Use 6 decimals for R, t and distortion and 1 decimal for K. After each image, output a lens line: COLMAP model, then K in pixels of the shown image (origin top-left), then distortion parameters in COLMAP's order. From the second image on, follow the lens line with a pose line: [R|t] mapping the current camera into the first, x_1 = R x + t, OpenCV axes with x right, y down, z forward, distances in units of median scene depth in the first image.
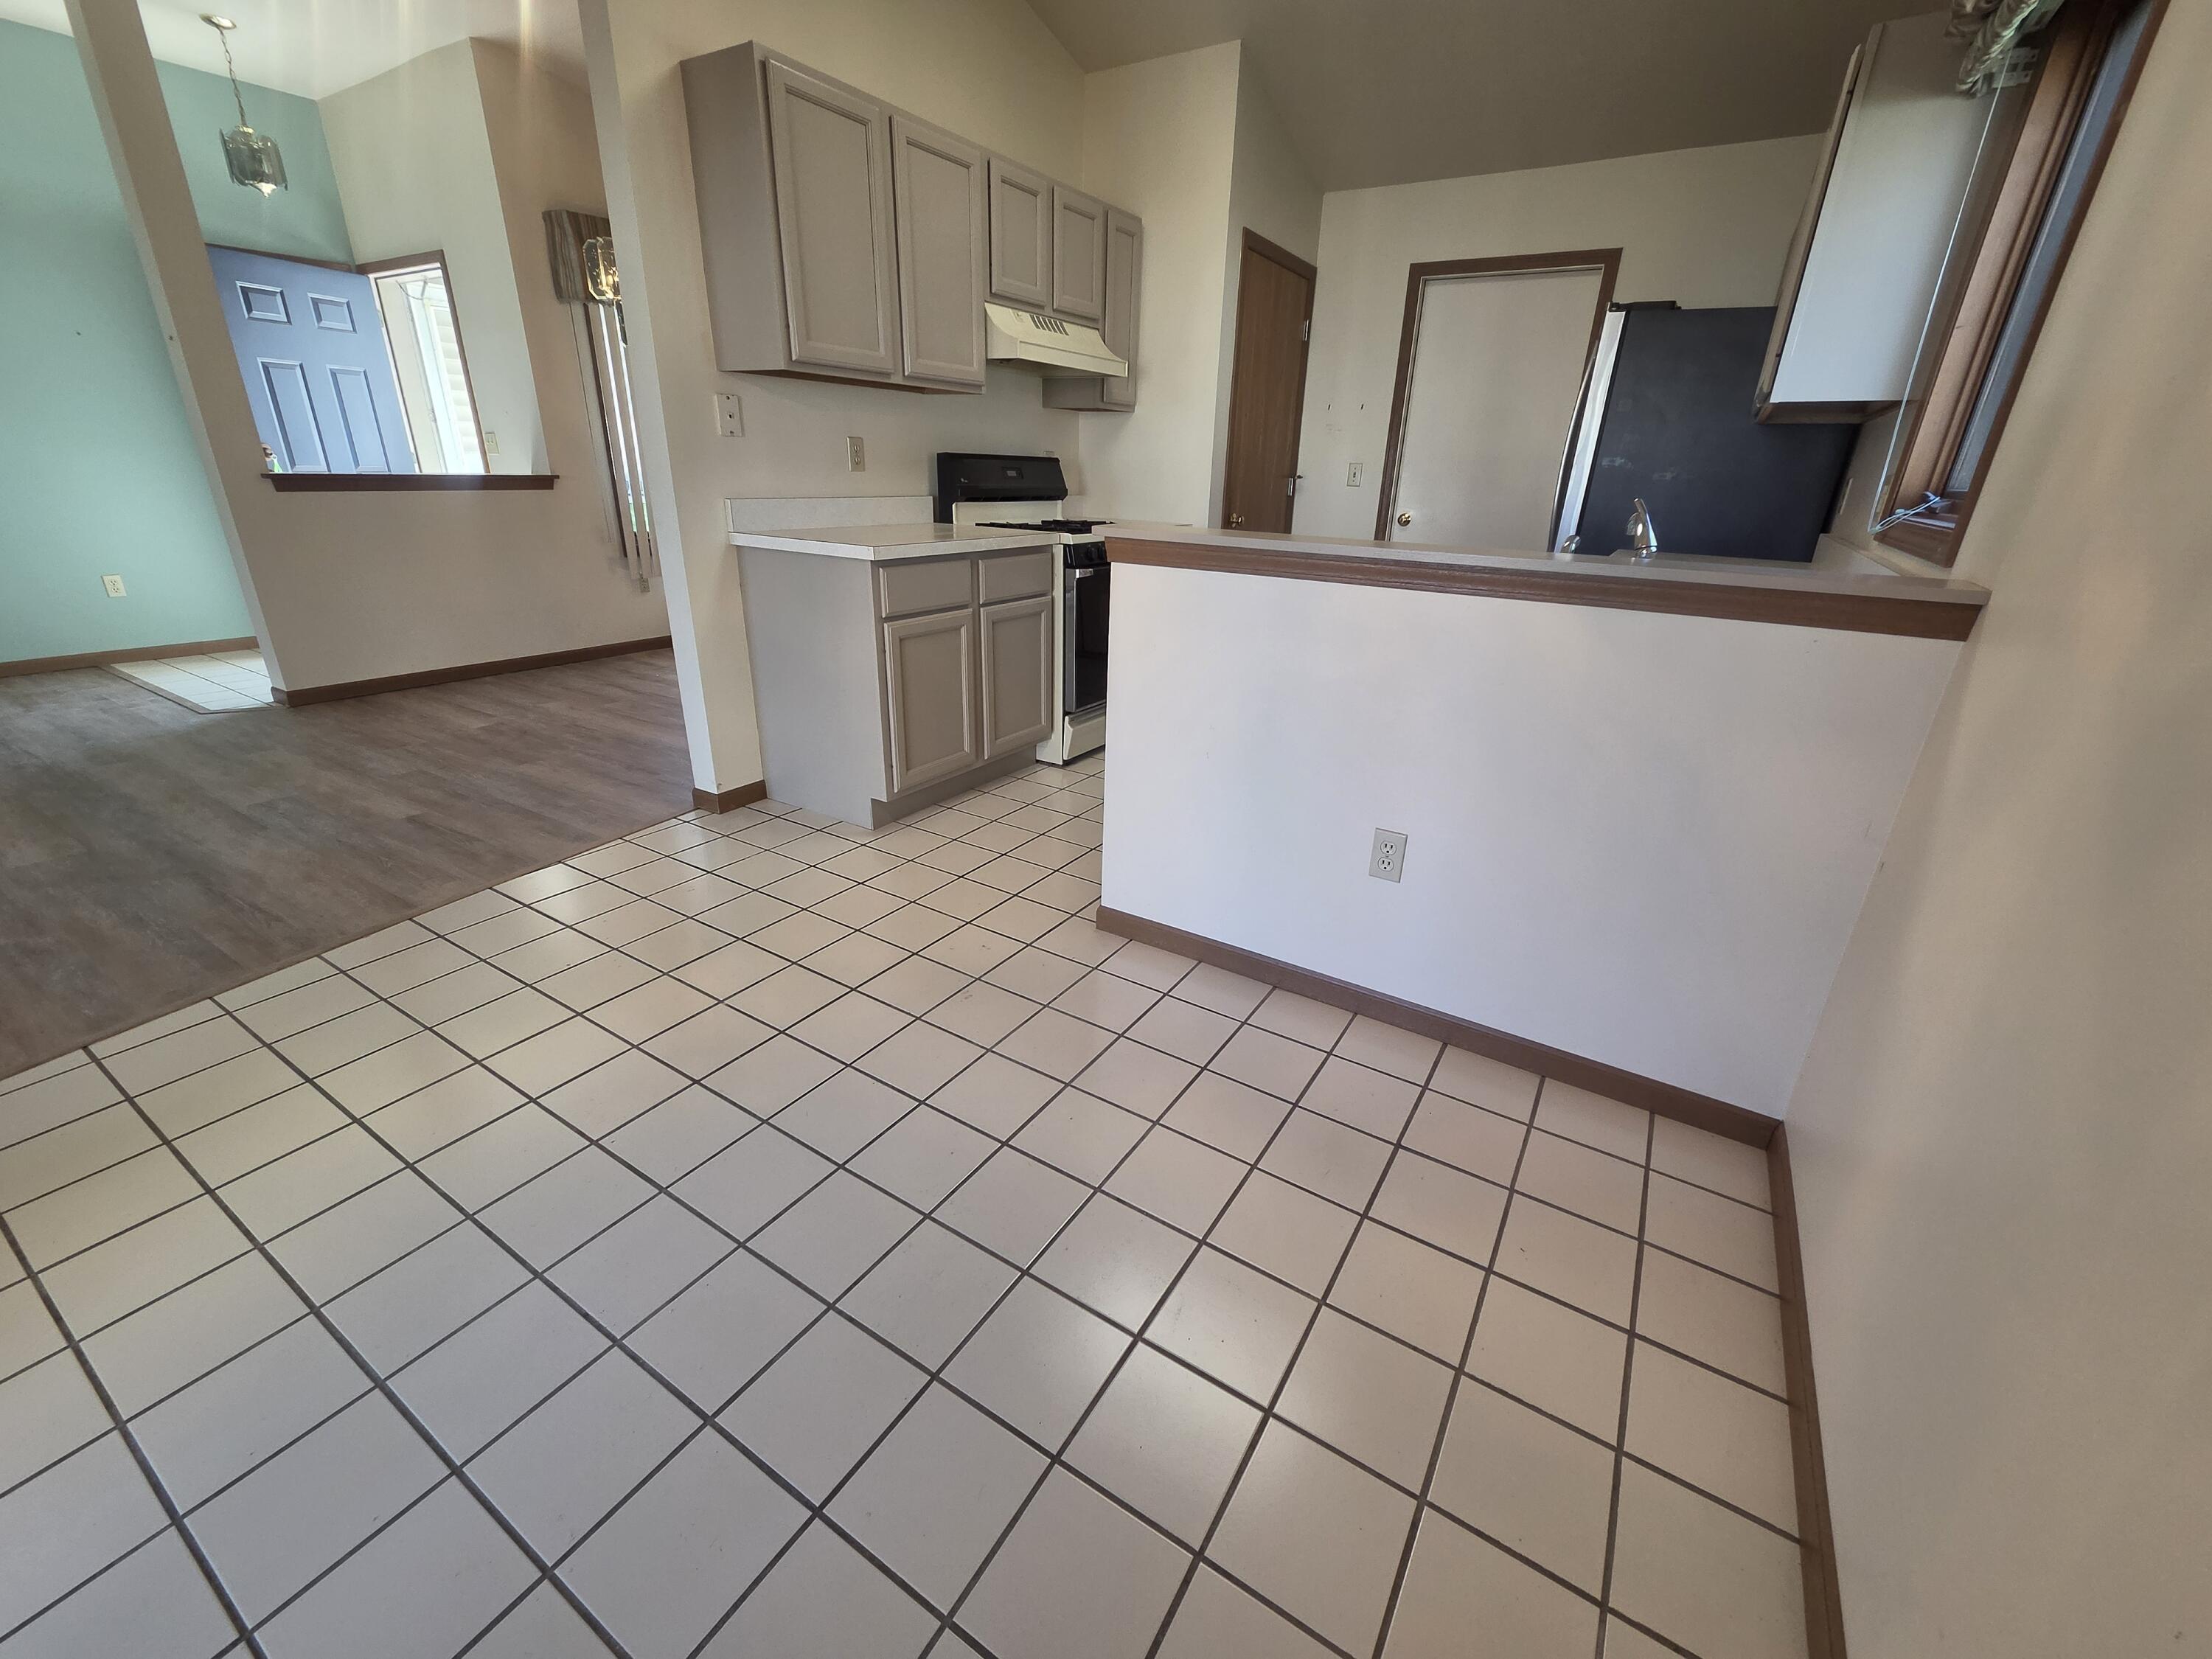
lens RADIAL K [[905.5, 0, 1121.6], [0, 905.5, 816.4], [0, 0, 1]] dist [0.001294, -0.000515]
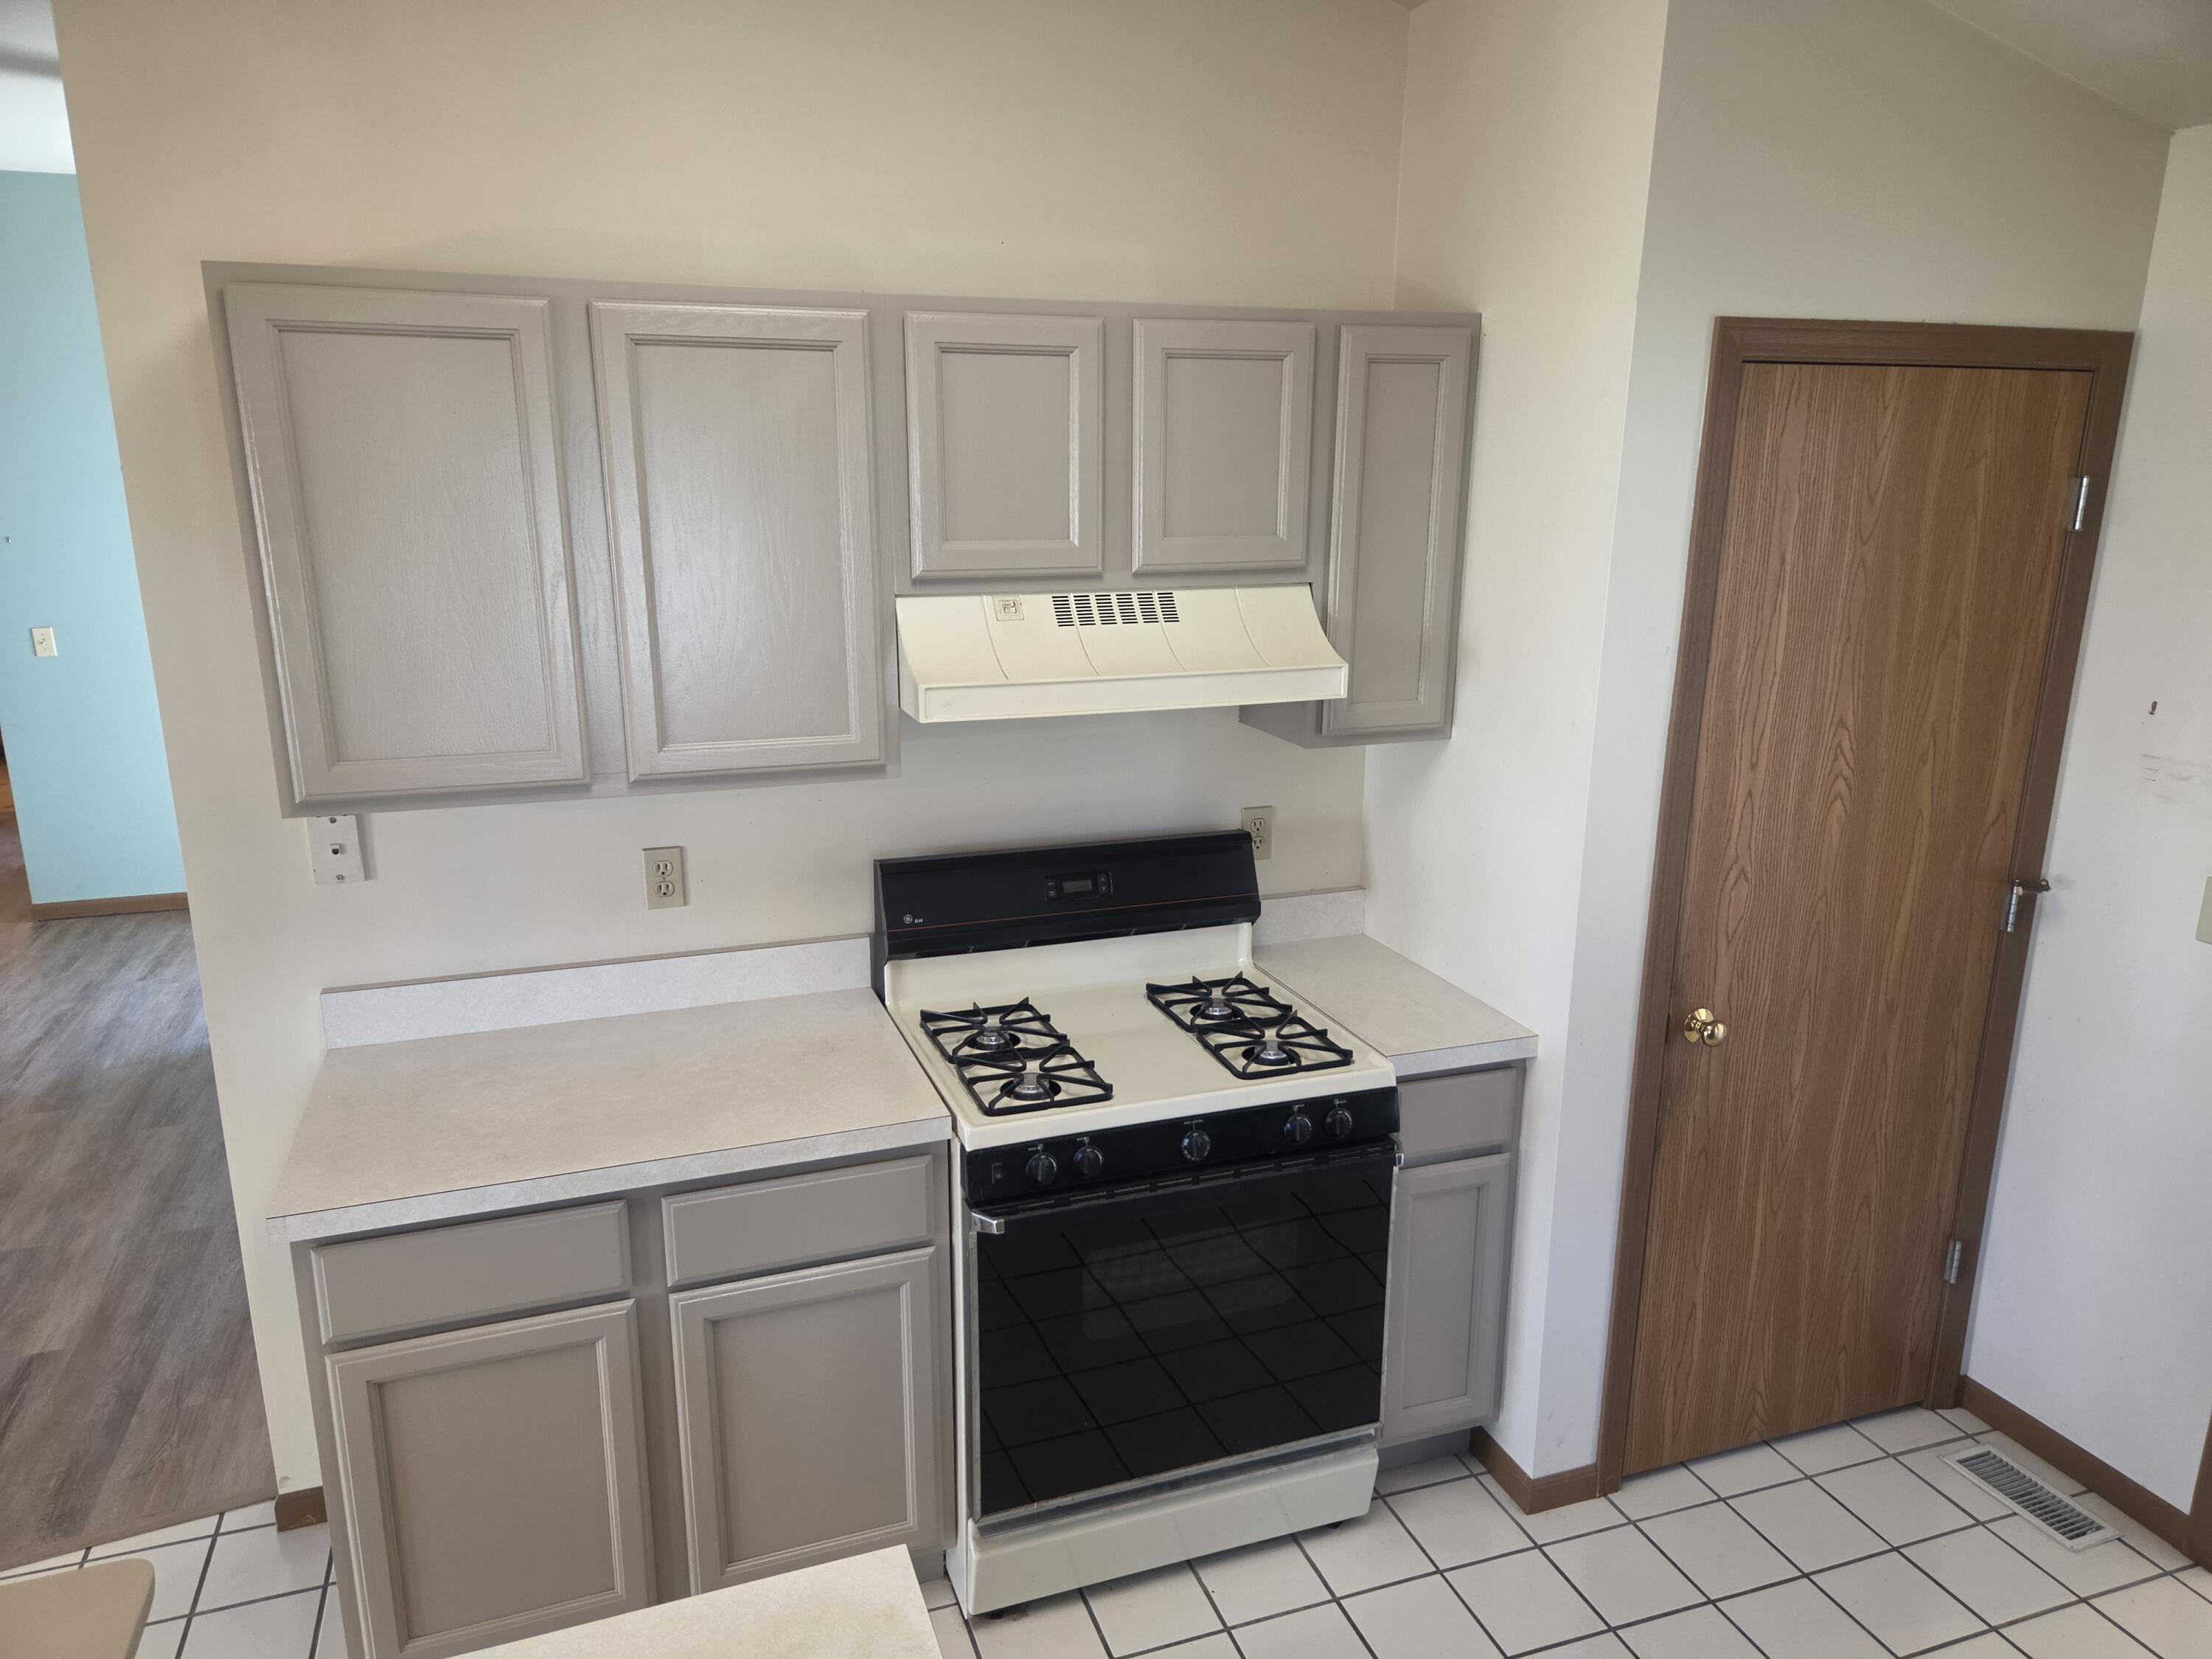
lens RADIAL K [[1491.0, 0, 1098.4], [0, 1491.0, 844.9], [0, 0, 1]] dist [0.057362, 0.000378]
pose [[0.778192, 0.132303, -0.613933, 0.415530], [-0.207757, 0.976752, -0.052853, -0.436704], [0.592667, 0.168679, 0.787587, 0.497534]]
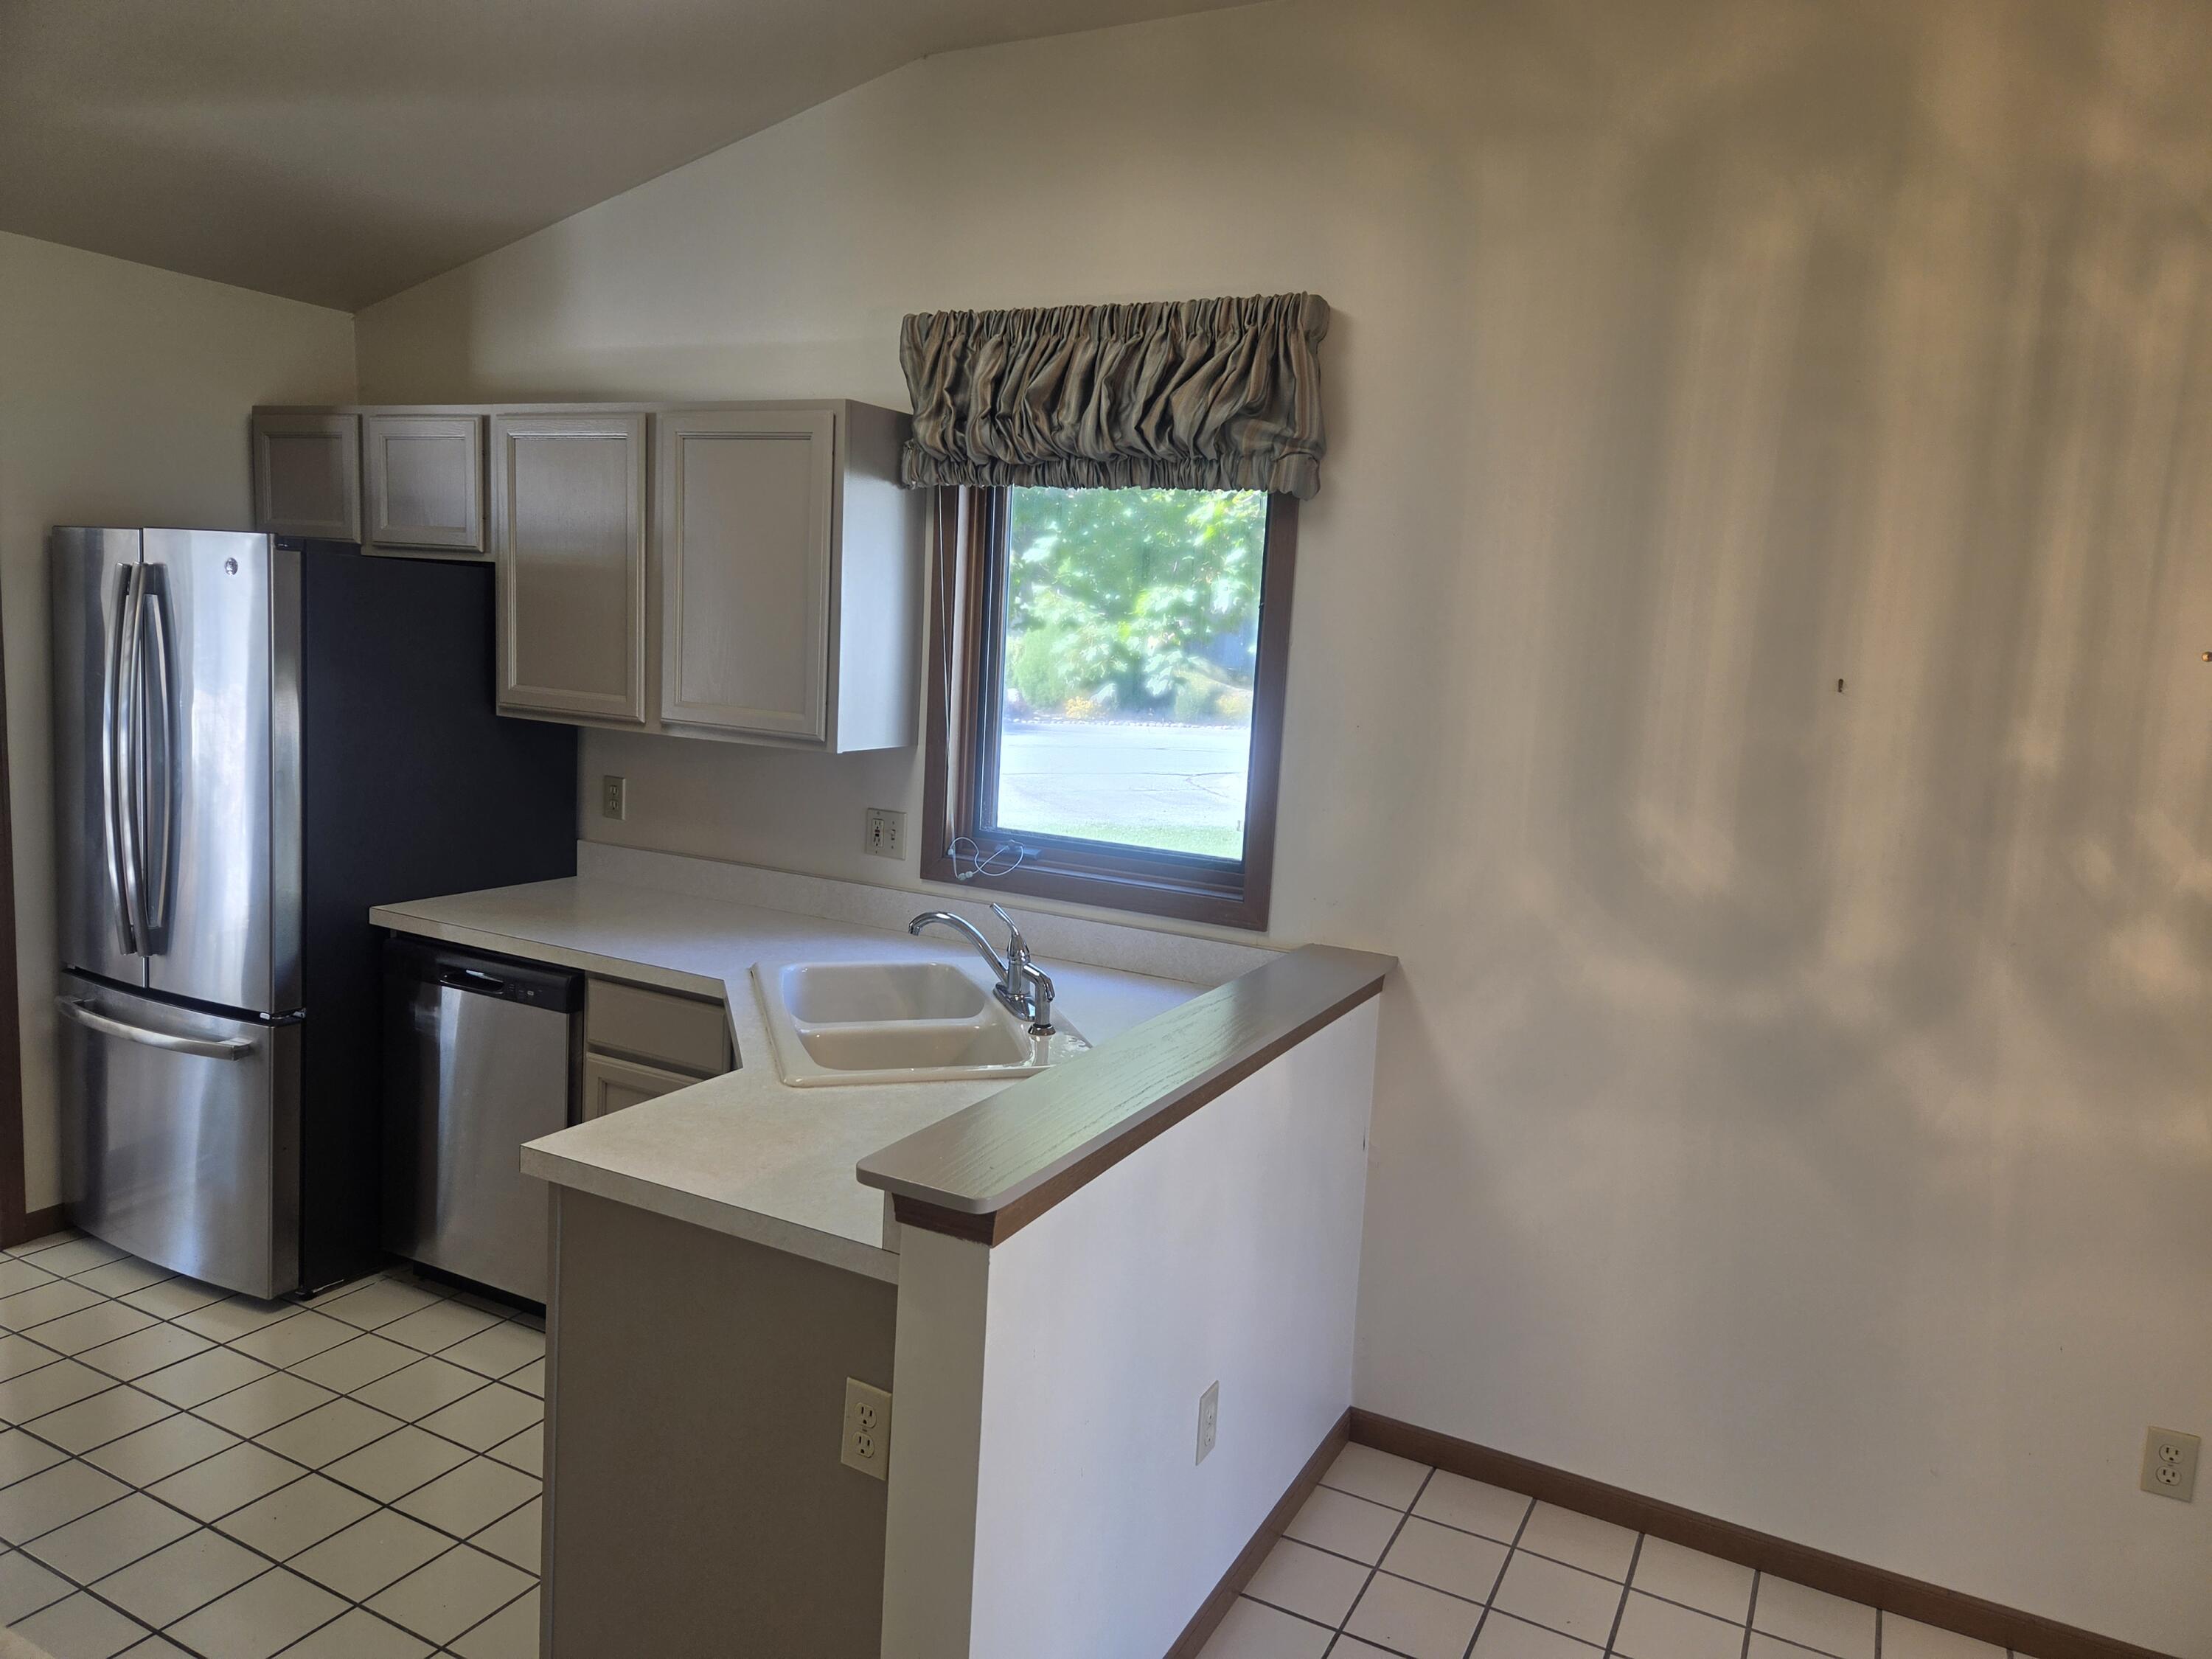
lens RADIAL K [[1475.0, 0, 1114.0], [0, 1475.0, 822.9], [0, 0, 1]] dist [0.050282, -0.001736]
pose [[-0.068196, -0.168515, 0.983337, -0.515441], [0.310232, 0.933186, 0.181436, -0.415317], [-0.948212, 0.317436, -0.011360, 0.572264]]
